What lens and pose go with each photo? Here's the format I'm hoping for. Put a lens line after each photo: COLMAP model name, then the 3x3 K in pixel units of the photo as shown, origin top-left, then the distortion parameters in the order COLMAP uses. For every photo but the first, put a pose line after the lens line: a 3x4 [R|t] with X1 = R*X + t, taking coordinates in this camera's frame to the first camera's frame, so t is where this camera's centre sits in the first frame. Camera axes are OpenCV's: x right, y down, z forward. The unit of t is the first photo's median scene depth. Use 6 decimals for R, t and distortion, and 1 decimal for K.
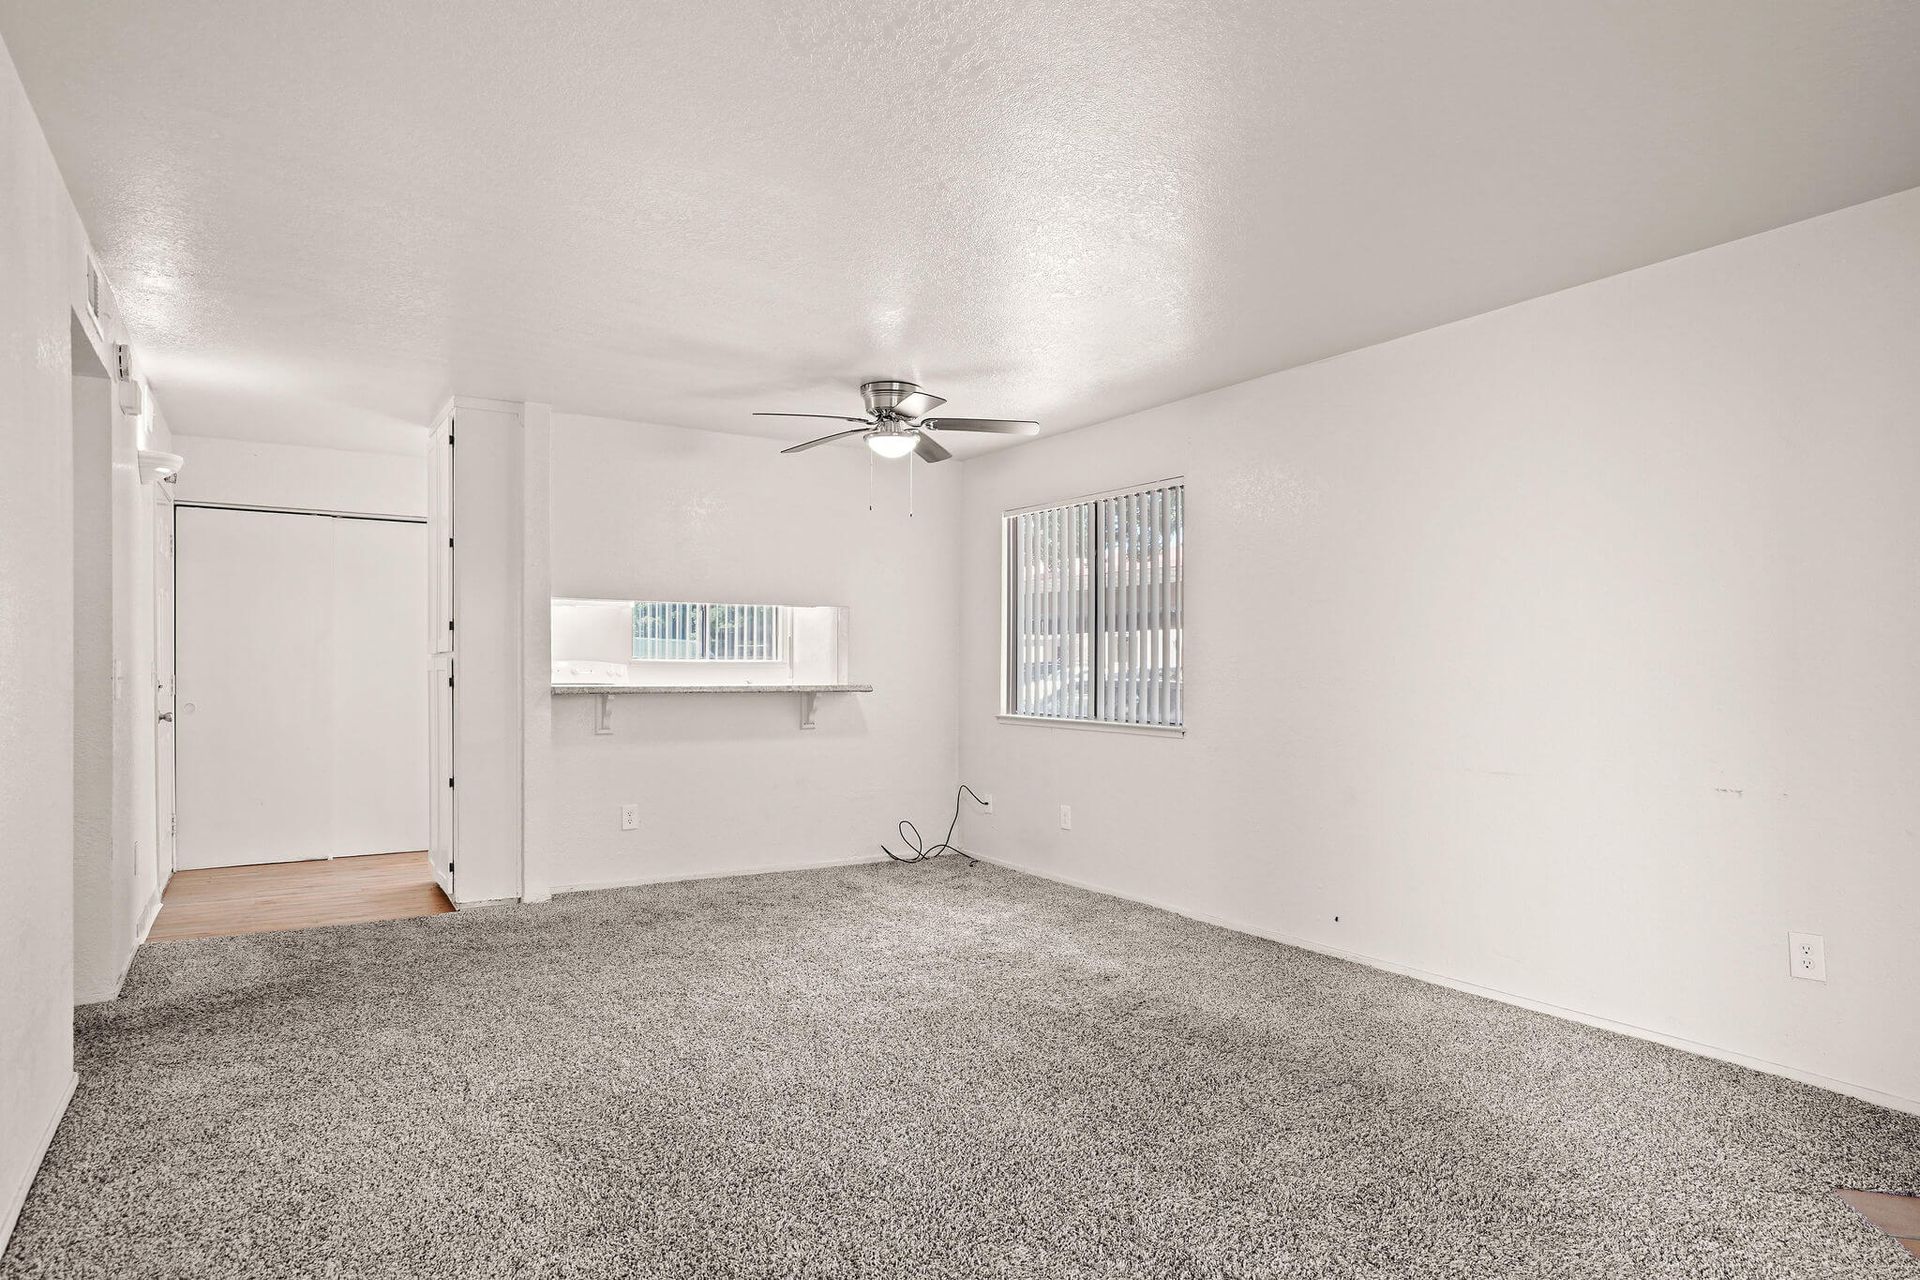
lens RADIAL K [[1105.5, 0, 955.9], [0, 1105.5, 660.0], [0, 0, 1]] dist [-0.032733, -0.000390]
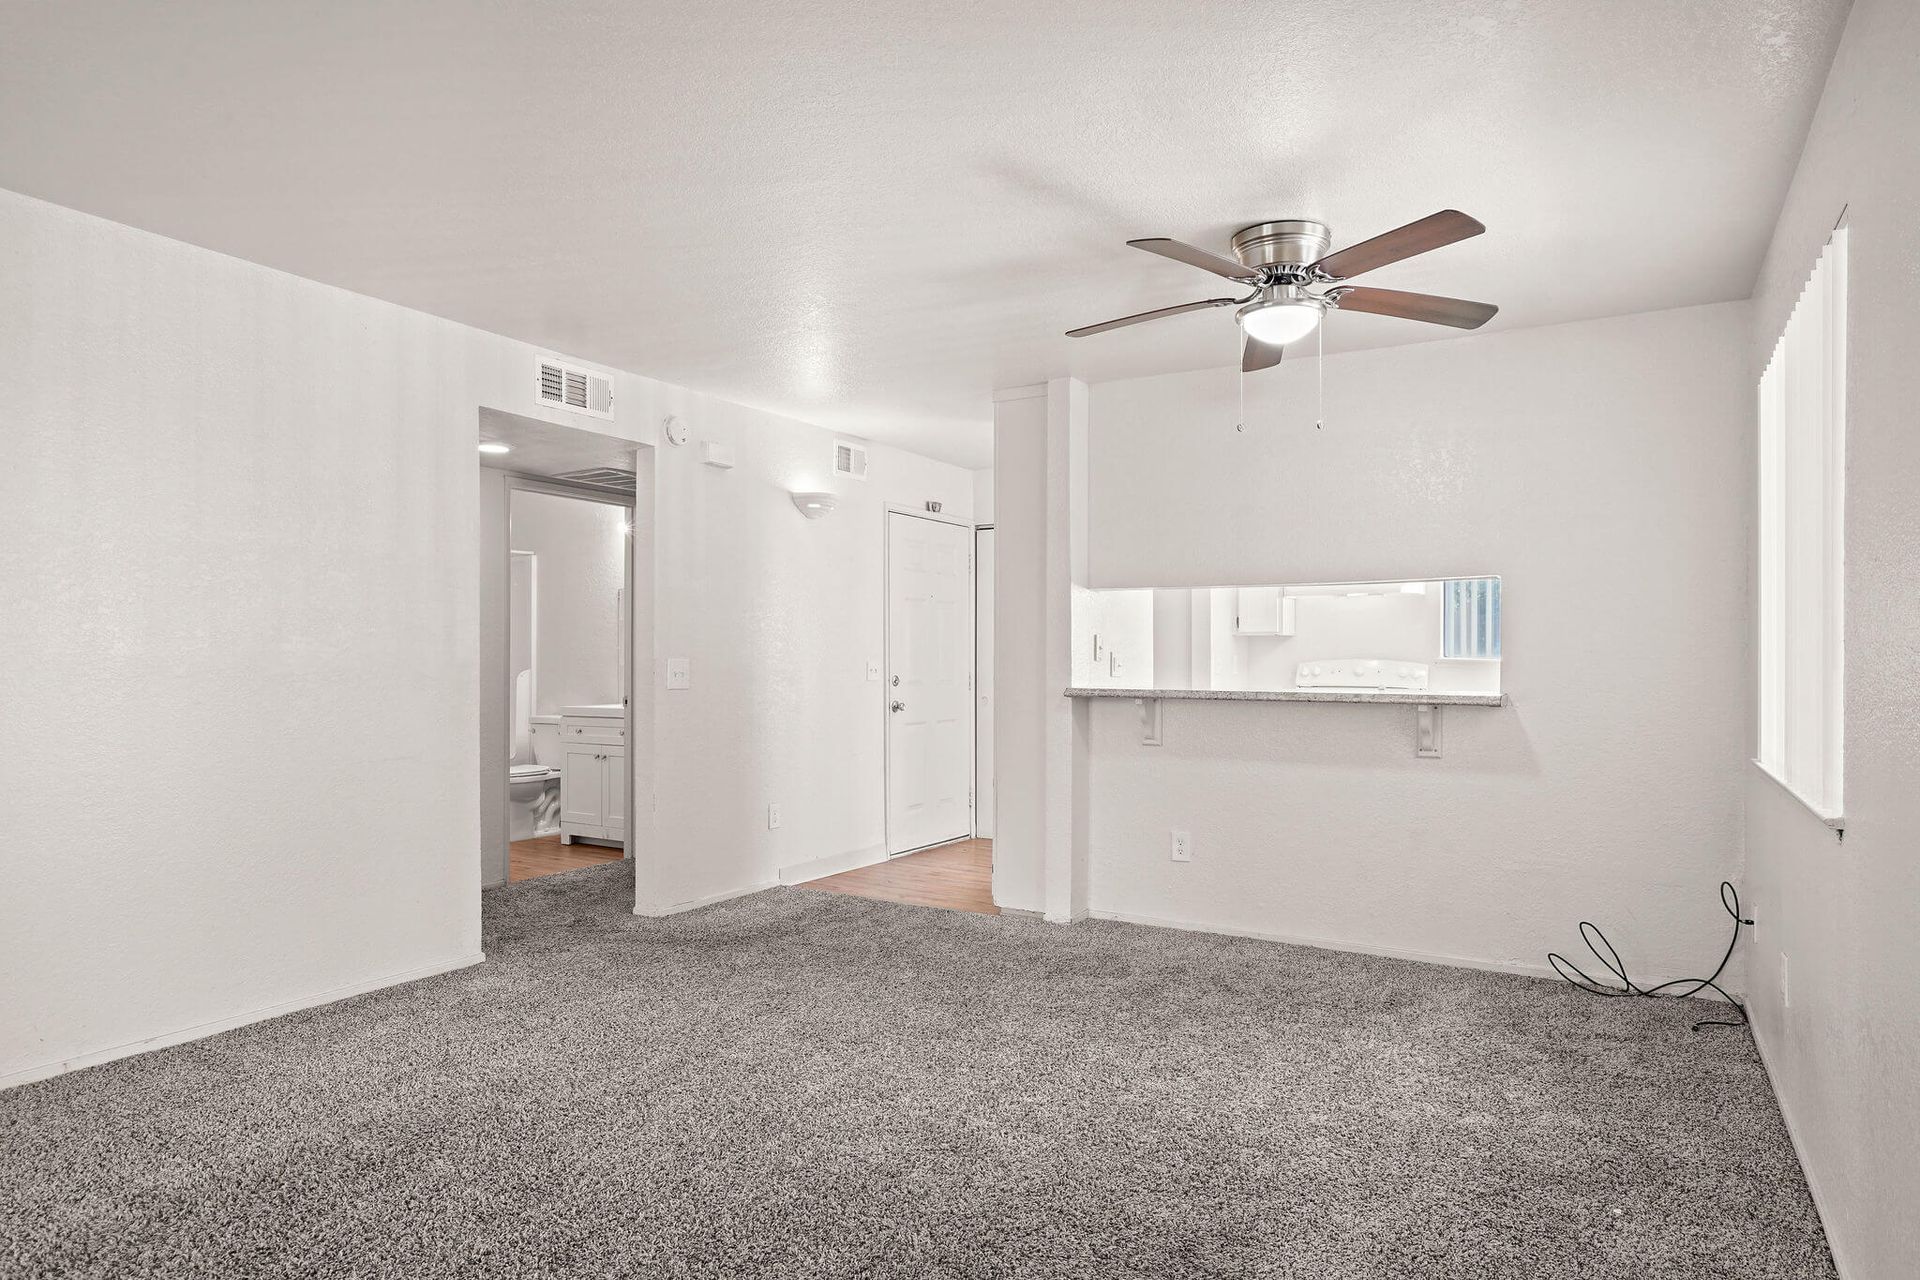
lens RADIAL K [[1105.5, 0, 955.9], [0, 1105.5, 660.0], [0, 0, 1]] dist [-0.032733, -0.000390]
pose [[0.442536, -0.003921, -0.896742, 0.401411], [0.001269, 0.999992, -0.003746, 0.004490], [0.896750, 0.000520, 0.442537, 0.508300]]
